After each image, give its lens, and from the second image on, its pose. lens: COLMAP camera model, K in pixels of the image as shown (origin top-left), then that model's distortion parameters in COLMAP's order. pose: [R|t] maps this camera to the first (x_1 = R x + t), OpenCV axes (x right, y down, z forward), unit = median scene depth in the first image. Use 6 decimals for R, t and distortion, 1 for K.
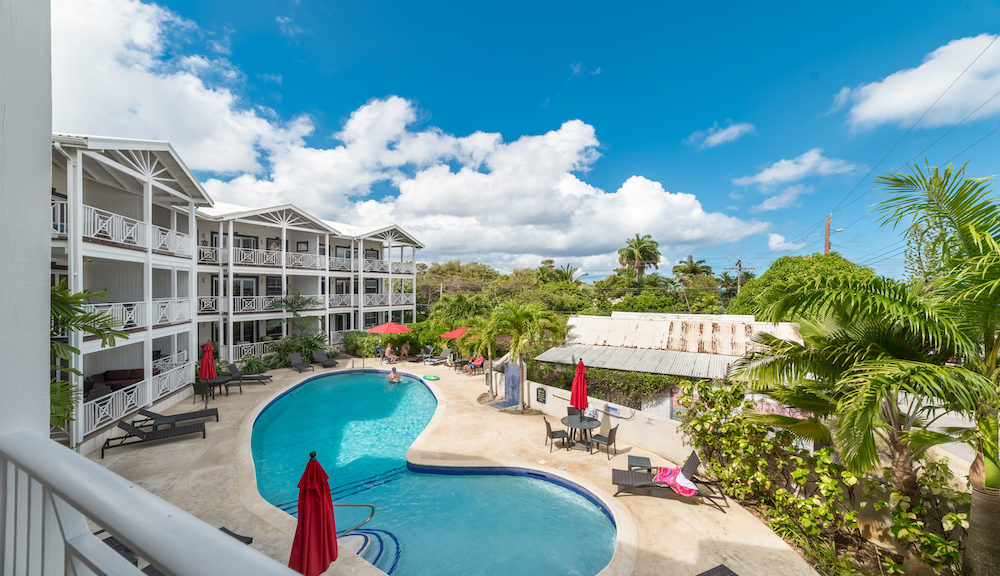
lens RADIAL K [[400.1, 0, 500.0], [0, 400.1, 288.0], [0, 0, 1]] dist [-0.000341, 0.000018]
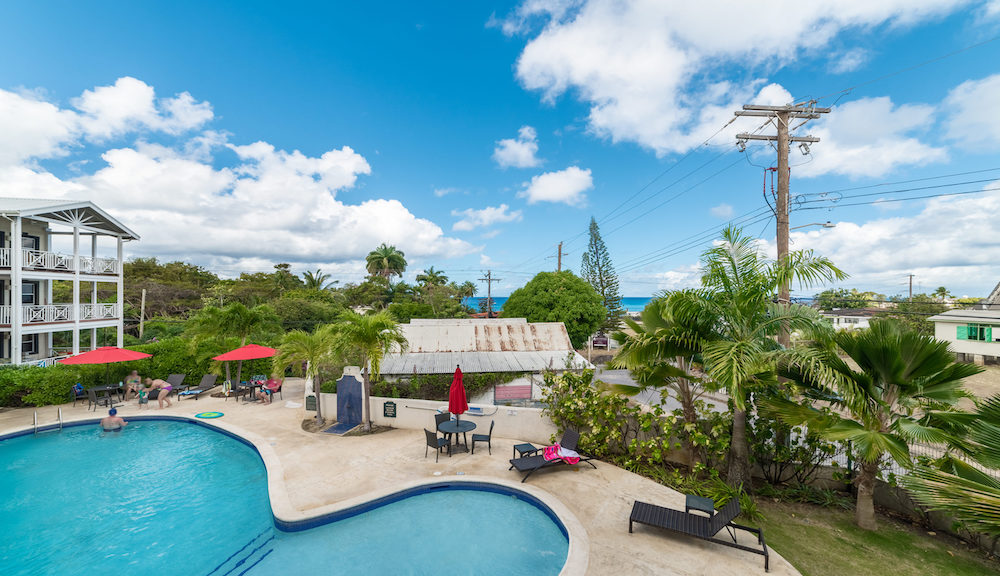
lens RADIAL K [[394.1, 0, 500.9], [0, 394.1, 299.5], [0, 0, 1]] dist [-0.000970, 0.000057]
pose [[0.785946, -0.004884, 0.618276, -0.215785], [-0.001664, 0.999948, 0.010014, -0.002497], [-0.618293, -0.008899, 0.785897, 0.083281]]
